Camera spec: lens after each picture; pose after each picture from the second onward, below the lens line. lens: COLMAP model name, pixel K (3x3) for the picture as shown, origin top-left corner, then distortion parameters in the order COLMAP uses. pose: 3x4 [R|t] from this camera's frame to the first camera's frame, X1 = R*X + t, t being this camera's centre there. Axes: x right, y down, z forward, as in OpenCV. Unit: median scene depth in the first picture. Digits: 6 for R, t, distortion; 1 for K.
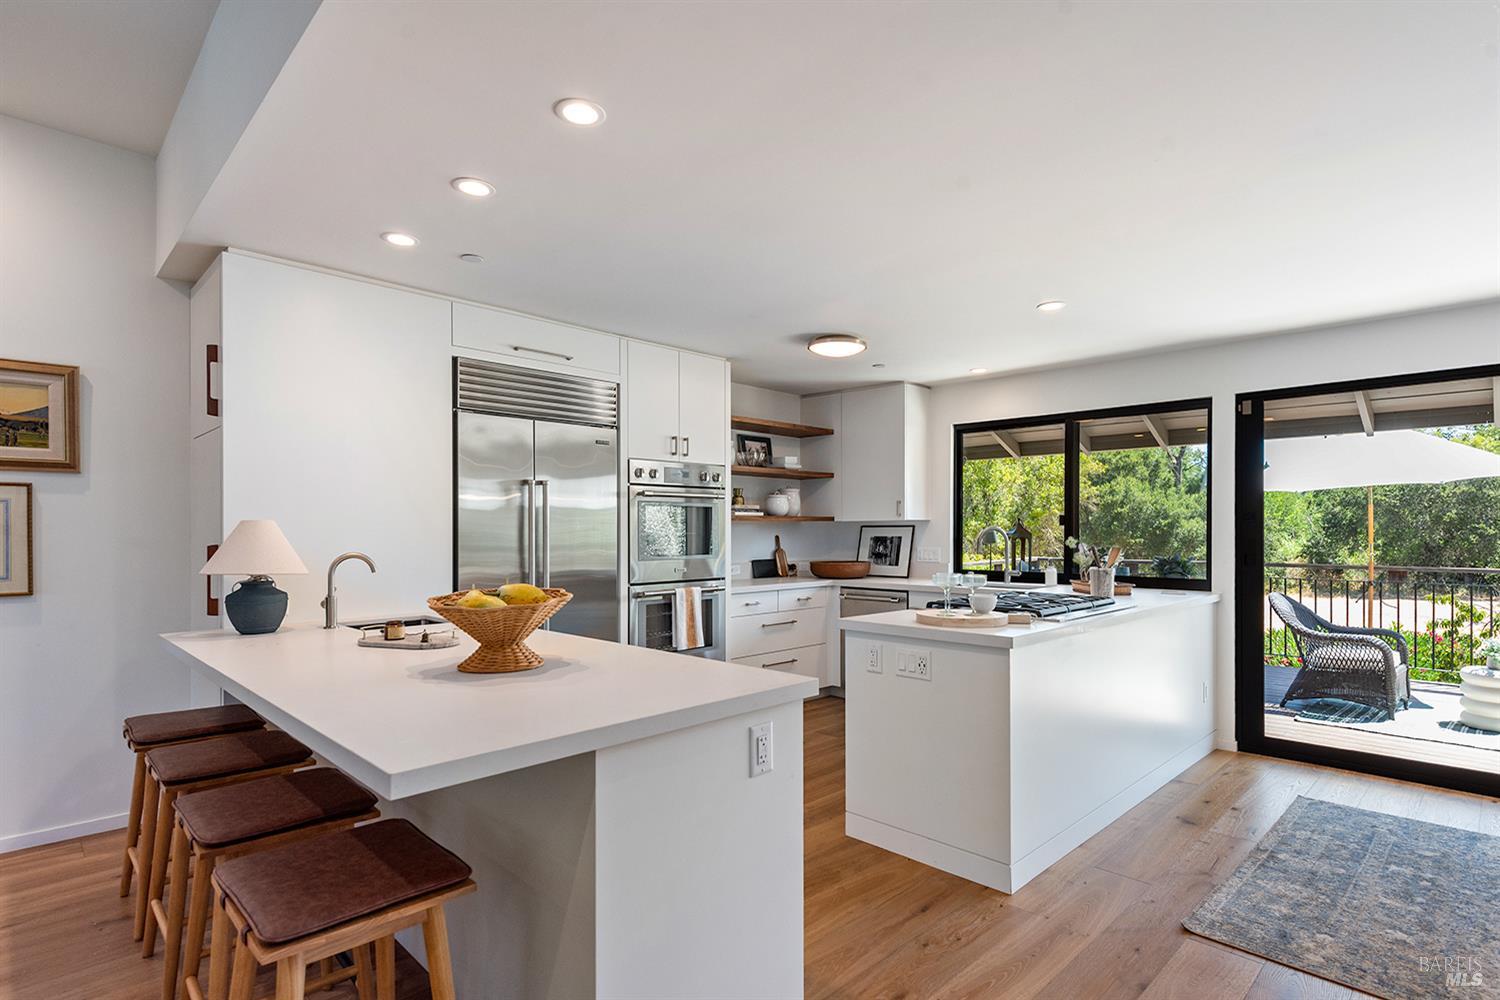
lens RADIAL K [[763.9, 0, 735.1], [0, 763.9, 525.9], [0, 0, 1]] dist [0.015343, -0.000336]
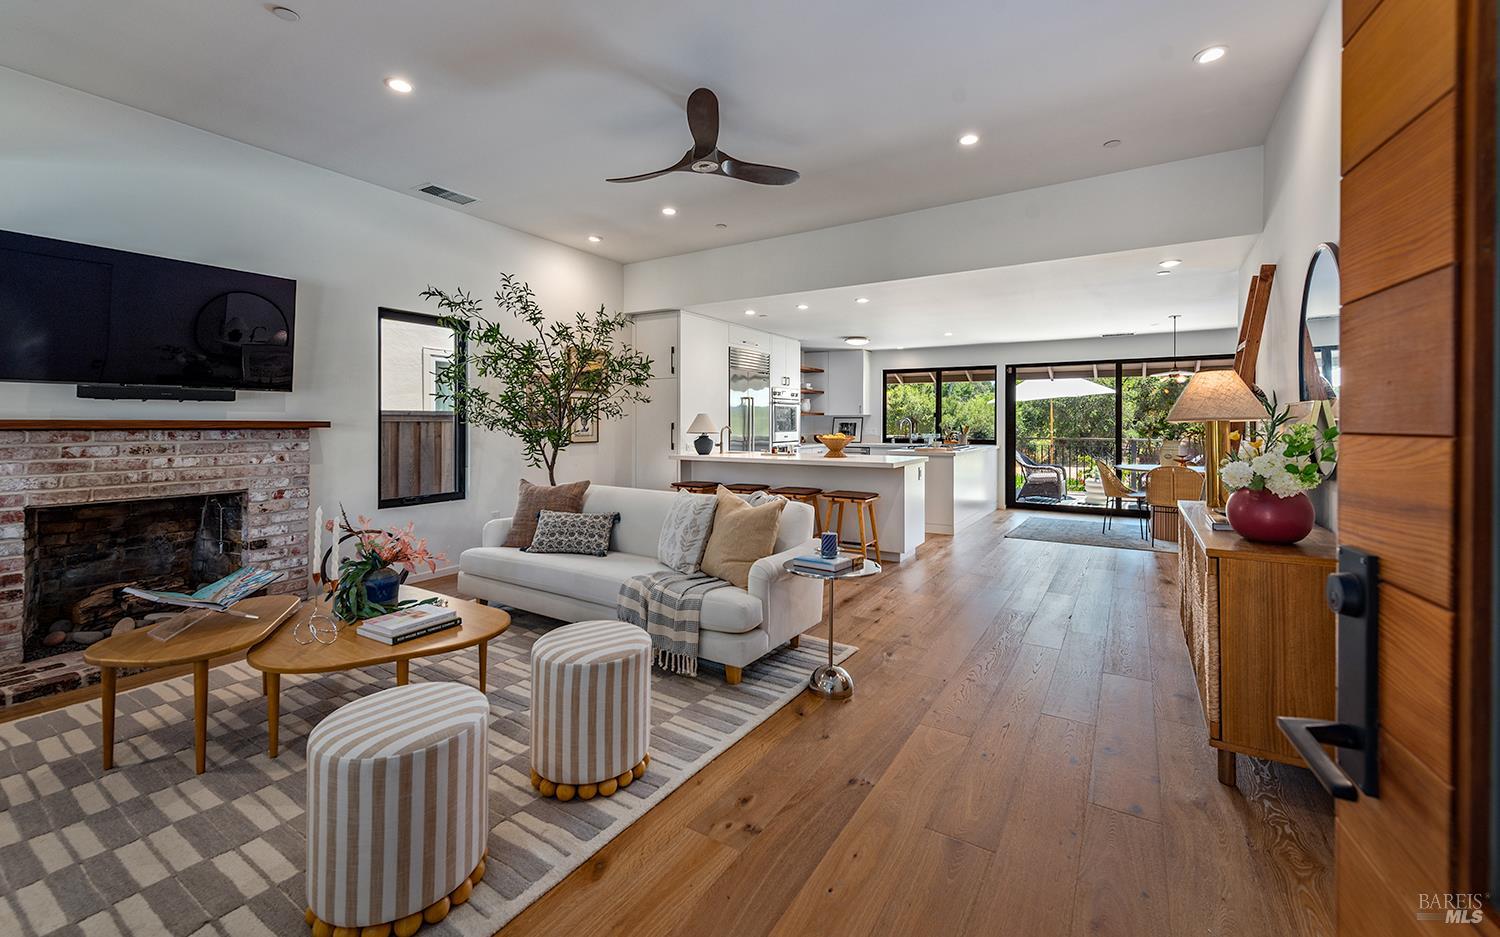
lens RADIAL K [[641.8, 0, 716.5], [0, 641.8, 412.3], [0, 0, 1]] dist [0.003291, -0.000109]
pose [[0.977929, 0.006751, 0.208829, -0.661226], [-0.004612, 0.999932, -0.010726, 0.008015], [-0.208887, 0.009527, 0.977893, -0.791103]]
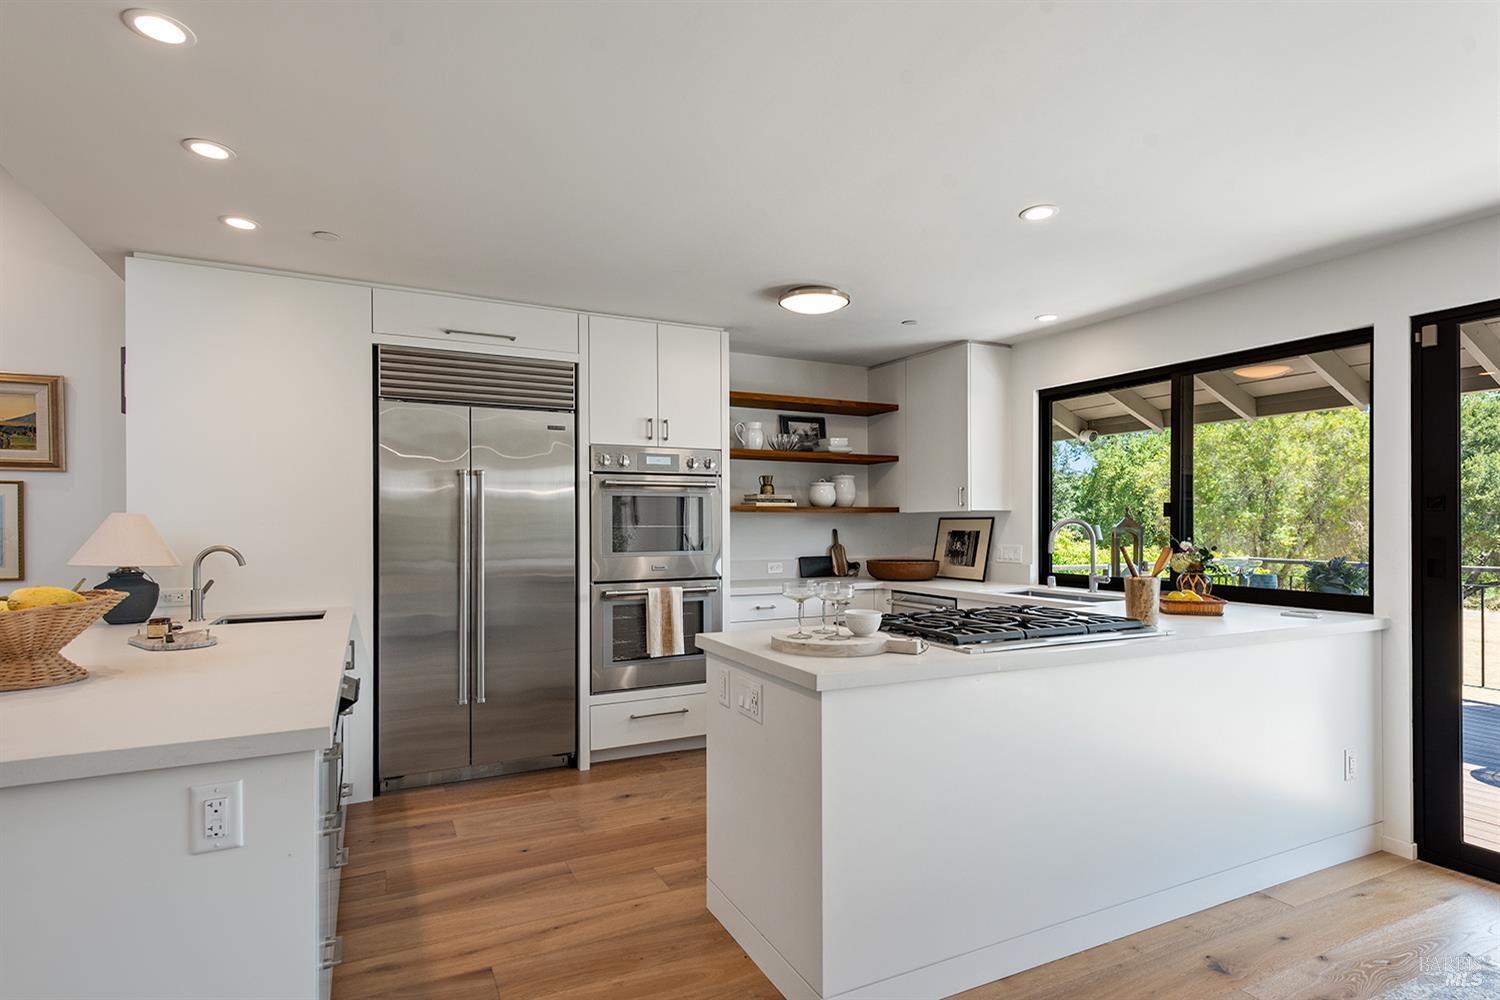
lens RADIAL K [[763.9, 0, 734.6], [0, 763.9, 518.7], [0, 0, 1]] dist [0.015343, -0.000336]
pose [[0.948180, -0.001411, -0.317730, 0.296373], [0.001489, 0.999999, 0.000003, 0.000661], [0.317729, -0.000476, 0.948181, 0.177026]]
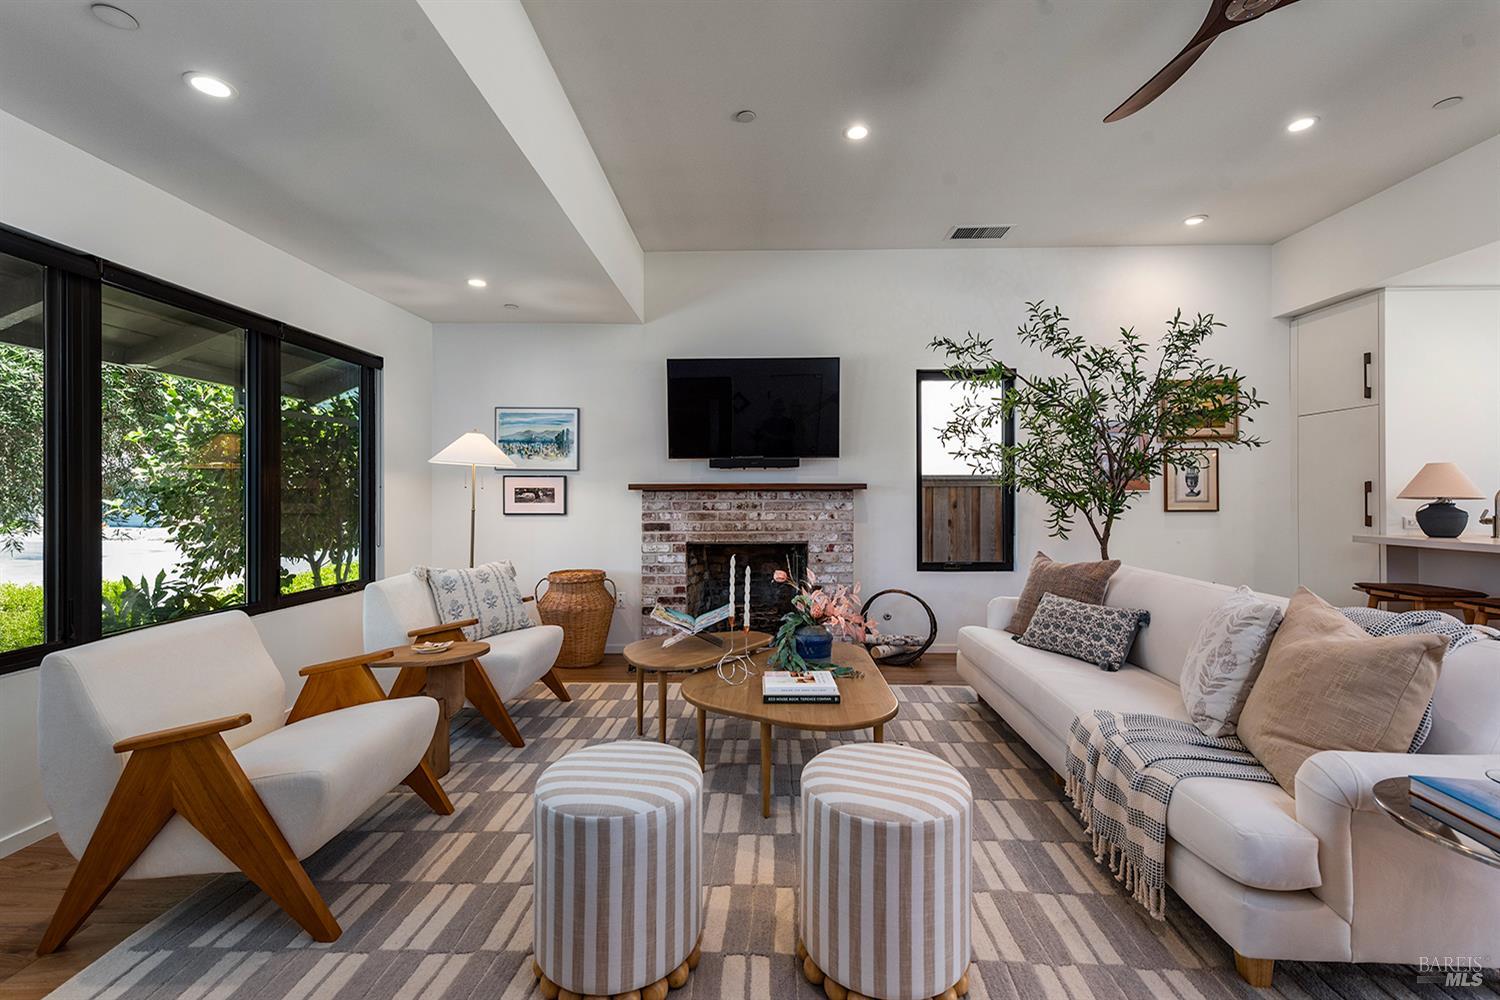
lens RADIAL K [[616.8, 0, 749.3], [0, 616.8, 490.3], [0, 0, 1]] dist [0.004056, -0.000490]
pose [[0.686994, -0.004714, -0.726648, -0.419390], [0.002711, 0.999989, -0.003925, 0.030171], [0.726658, 0.000726, 0.686999, -0.521460]]
